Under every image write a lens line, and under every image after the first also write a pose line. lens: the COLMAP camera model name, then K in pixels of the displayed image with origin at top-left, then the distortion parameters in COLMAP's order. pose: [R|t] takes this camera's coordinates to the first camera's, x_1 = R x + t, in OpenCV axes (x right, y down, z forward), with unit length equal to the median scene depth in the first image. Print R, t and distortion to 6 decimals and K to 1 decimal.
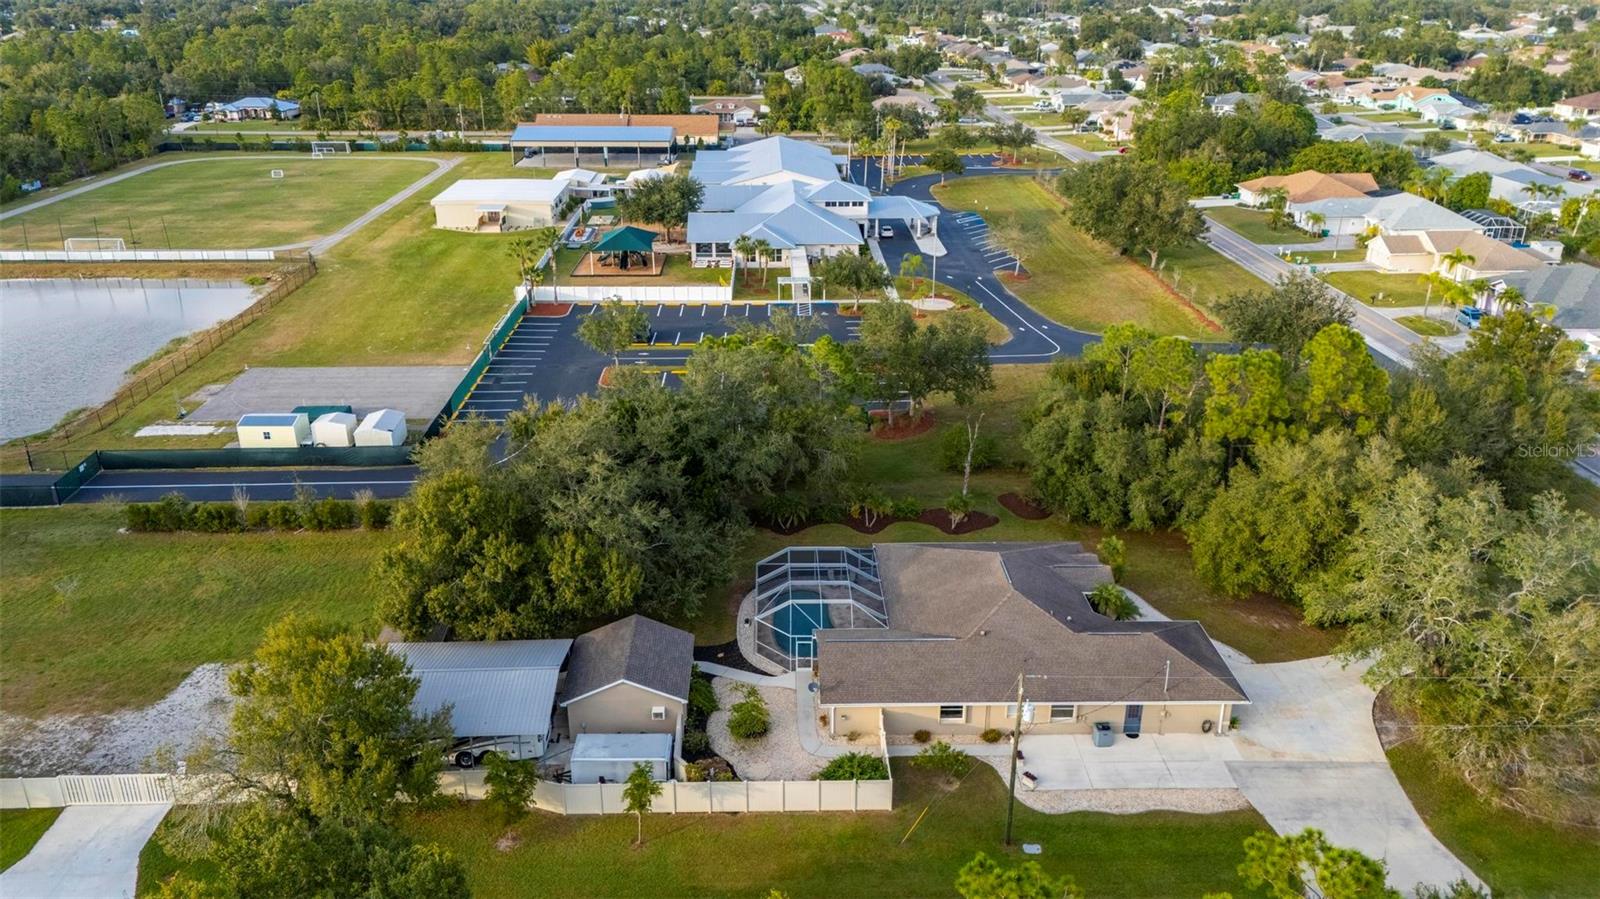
lens RADIAL K [[1176.8, 0, 794.4], [0, 1176.8, 437.2], [0, 0, 1]] dist [0.058372, -0.043520]
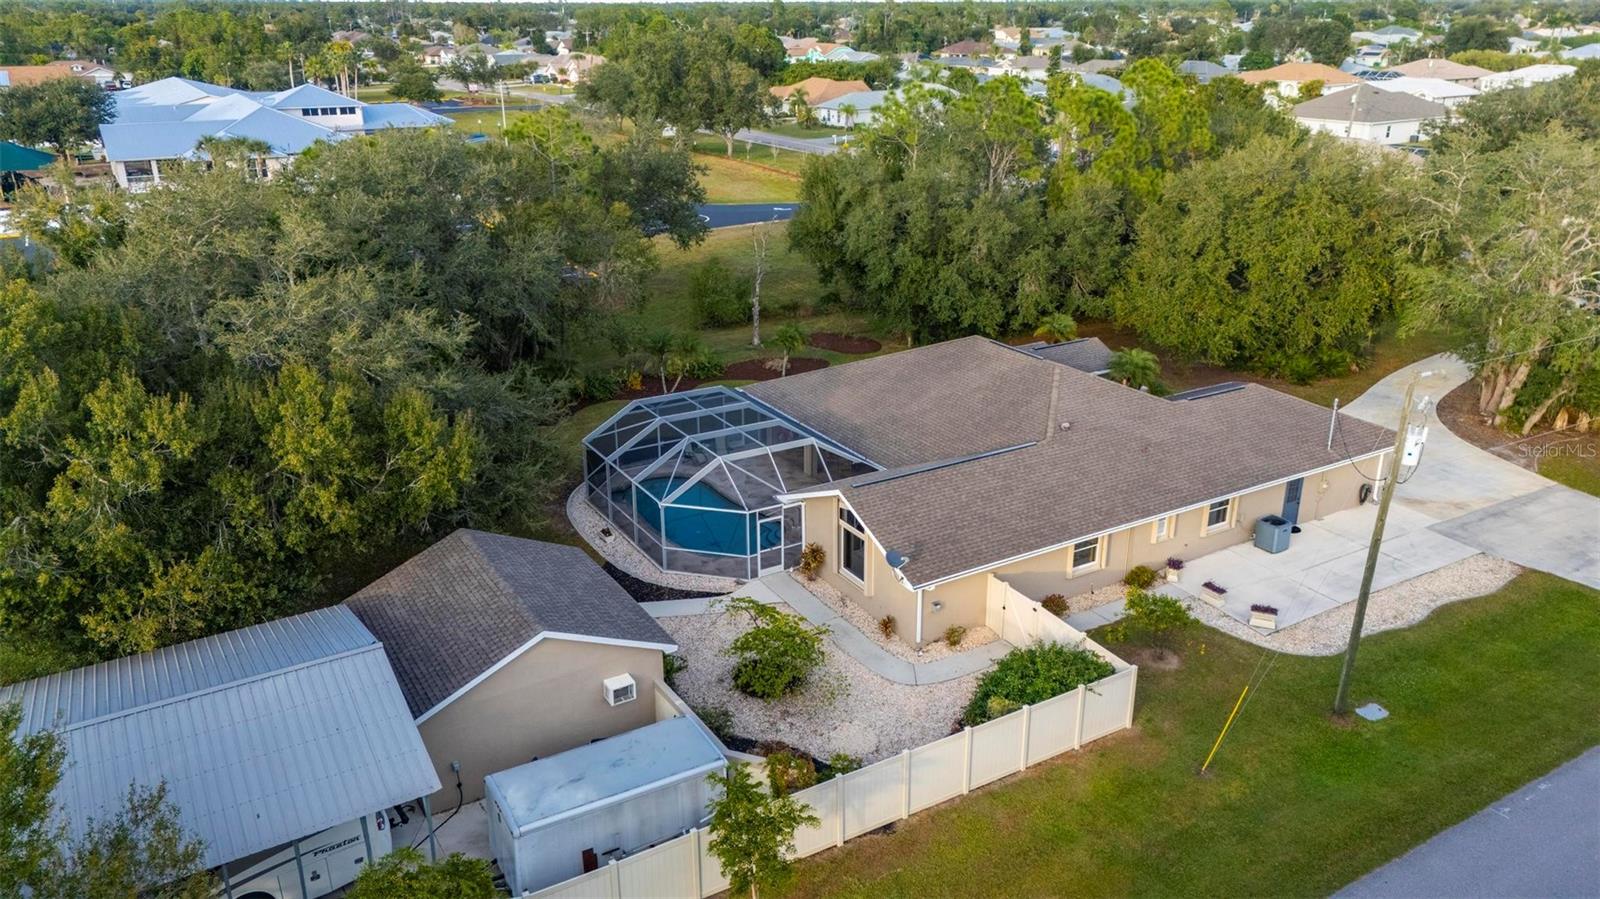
lens RADIAL K [[1176.8, 0, 803.0], [0, 1176.8, 446.5], [0, 0, 1]] dist [0.058372, -0.043520]
pose [[0.867501, -0.176823, 0.464948, -0.193764], [0.184966, 0.982332, 0.028479, 0.108632], [-0.461769, 0.061294, 0.884880, 0.427763]]
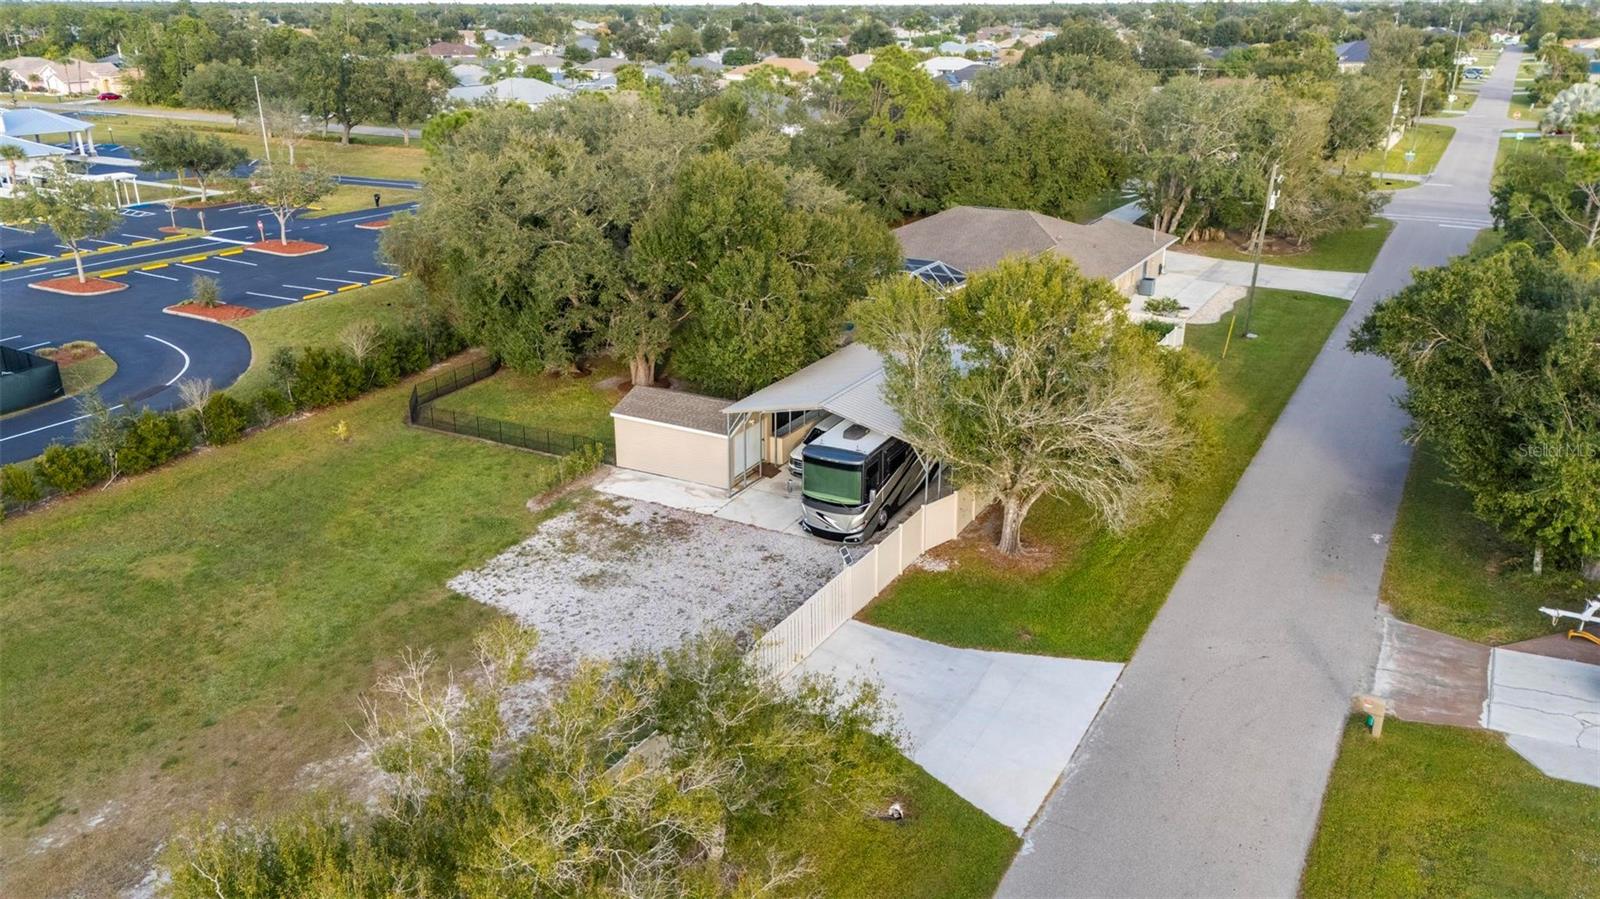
lens RADIAL K [[1176.8, 0, 797.0], [0, 1176.8, 439.0], [0, 0, 1]] dist [0.058372, -0.043520]
pose [[0.523400, -0.294769, 0.799477, -0.735093], [0.315022, 0.938721, 0.139870, 0.089546], [-0.791716, 0.178645, 0.584185, 0.470965]]
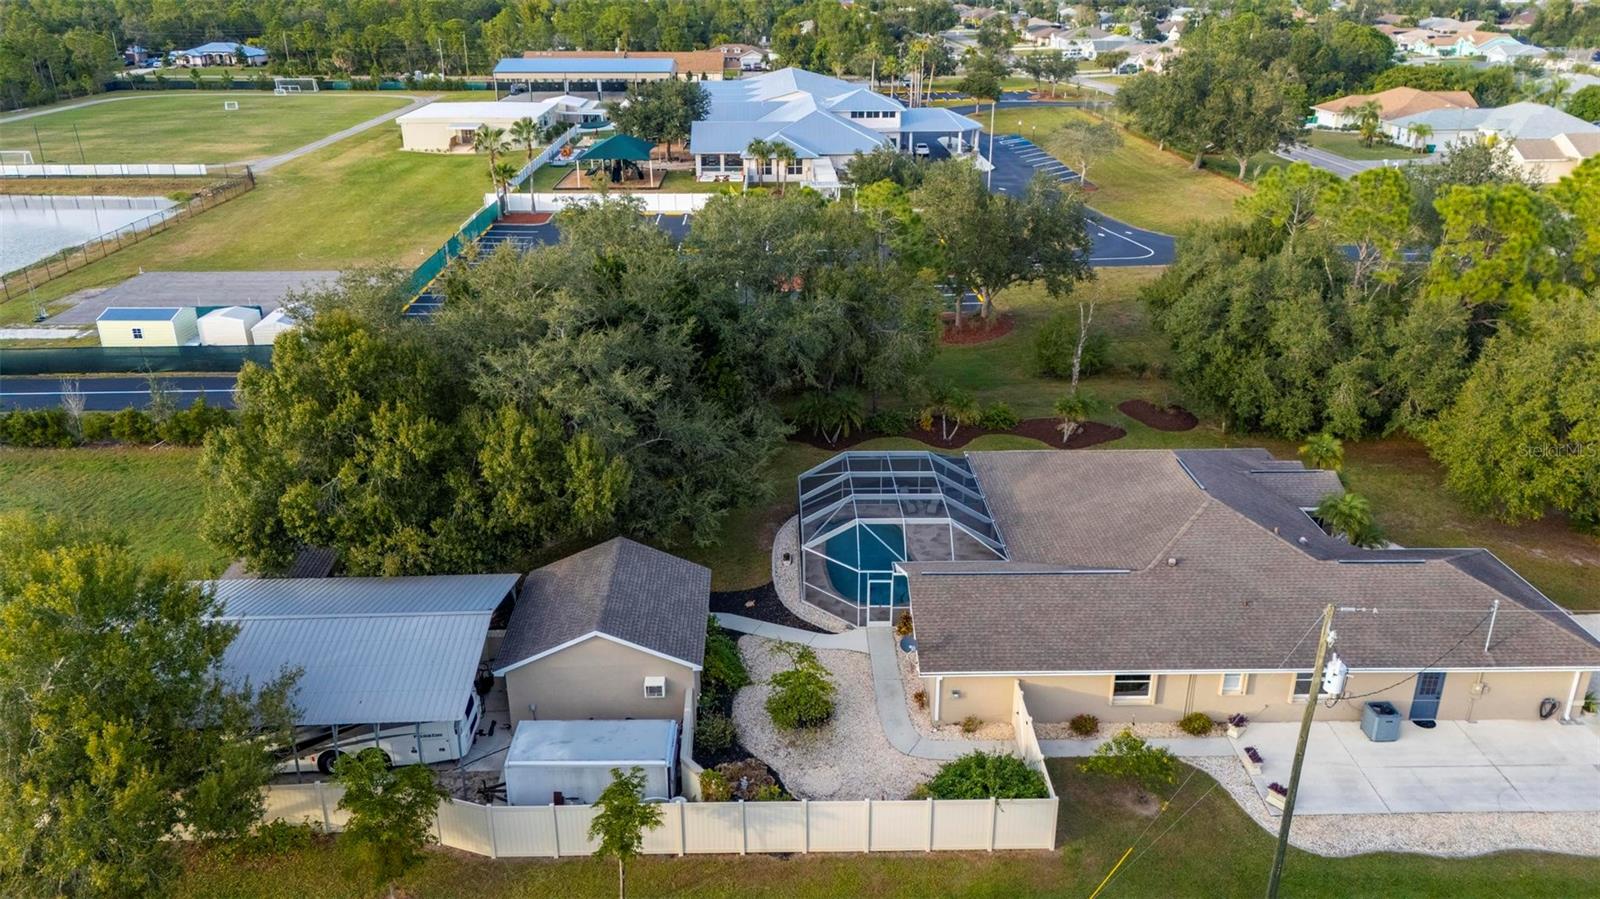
lens RADIAL K [[1176.8, 0, 794.1], [0, 1176.8, 444.4], [0, 0, 1]] dist [0.058372, -0.043520]
pose [[0.999995, -0.002692, -0.001829, -0.031964], [0.002706, 0.999969, 0.007426, 0.079873], [0.001809, -0.007431, 0.999971, 0.300815]]
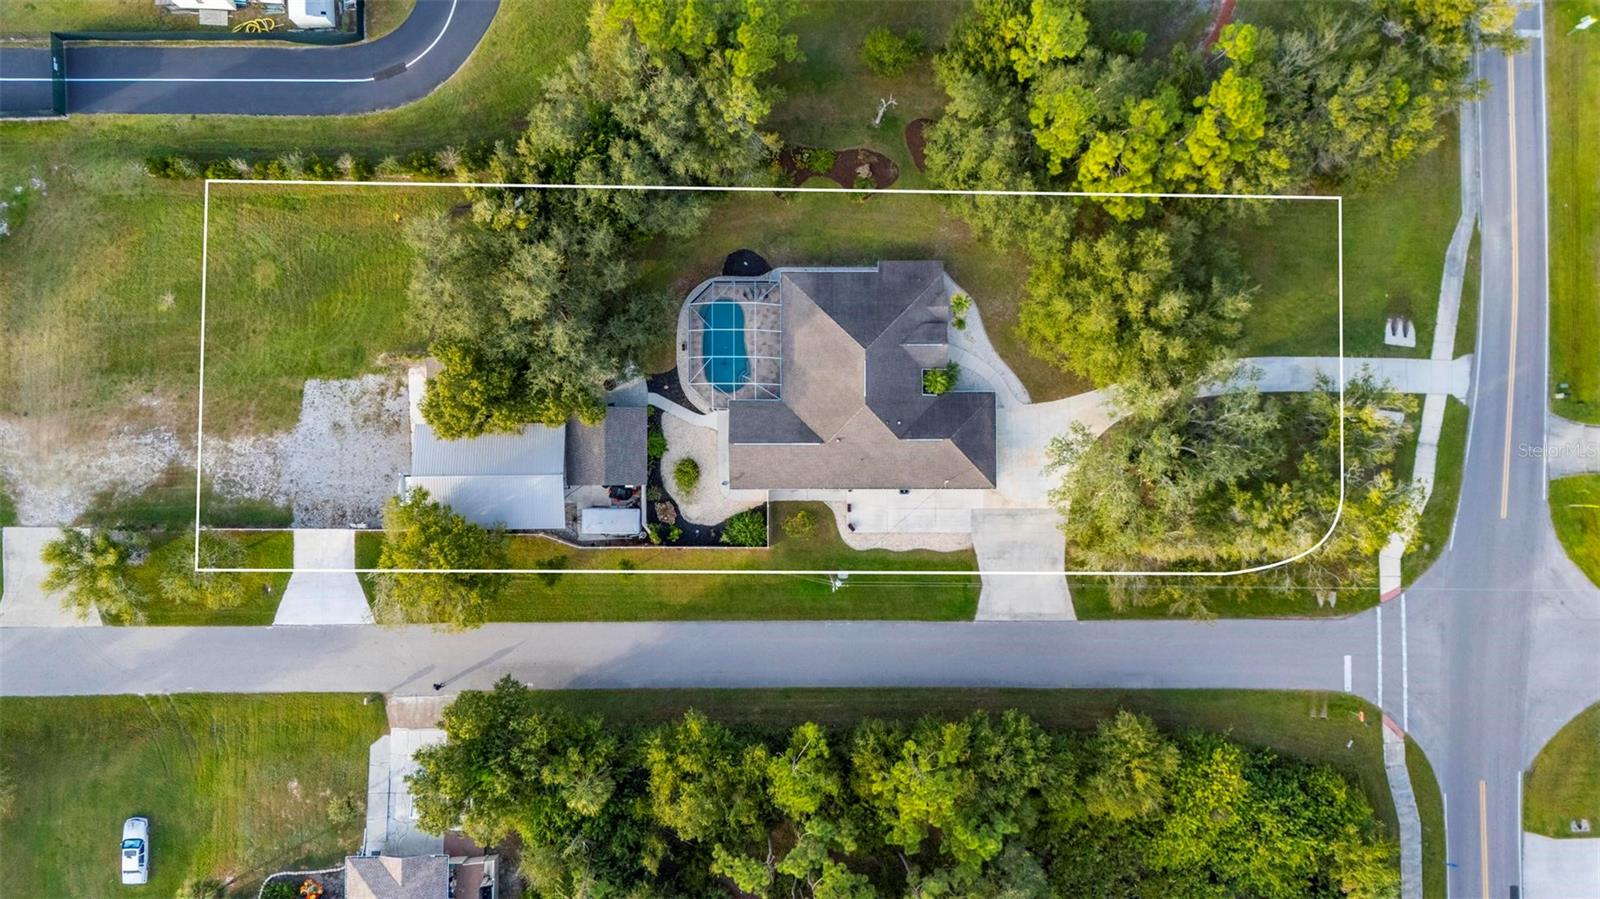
lens RADIAL K [[1176.8, 0, 797.2], [0, 1176.8, 445.5], [0, 0, 1]] dist [0.058372, -0.043520]
pose [[0.999632, 0.020775, 0.017455, 0.065393], [-0.024577, 0.420555, 0.906934, -0.967396], [0.011501, -0.907029, 0.420911, 0.289218]]
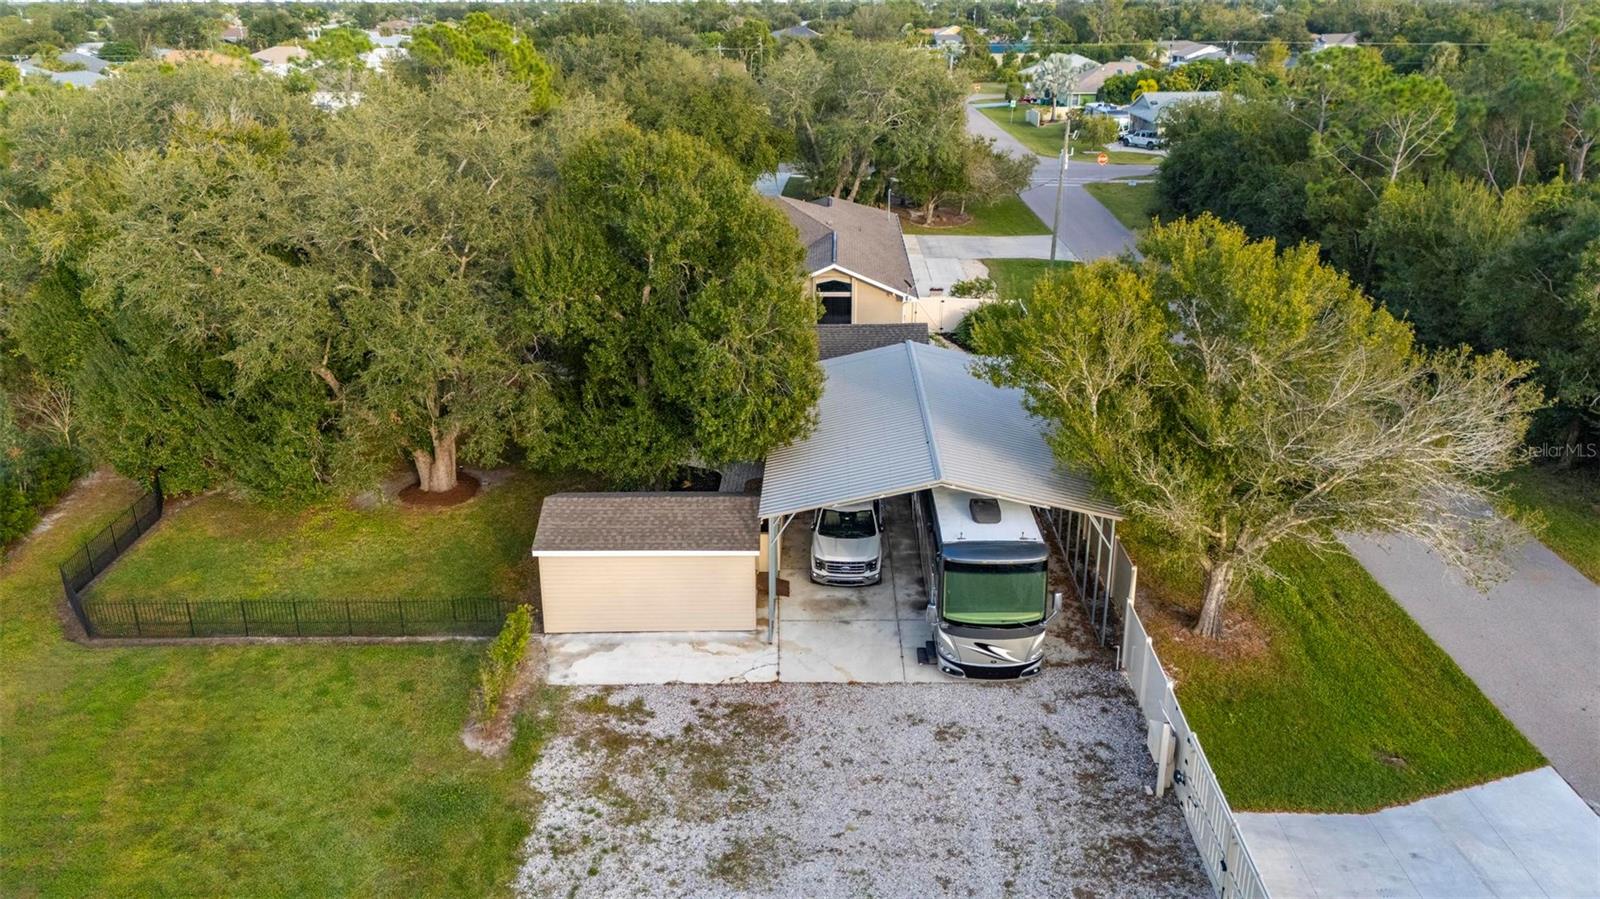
lens RADIAL K [[1176.8, 0, 789.5], [0, 1176.8, 443.3], [0, 0, 1]] dist [0.058372, -0.043520]
pose [[0.061845, -0.350496, 0.934520, -0.628622], [0.375133, 0.875824, 0.303657, 0.020216], [-0.924906, 0.331790, 0.185648, 0.739254]]
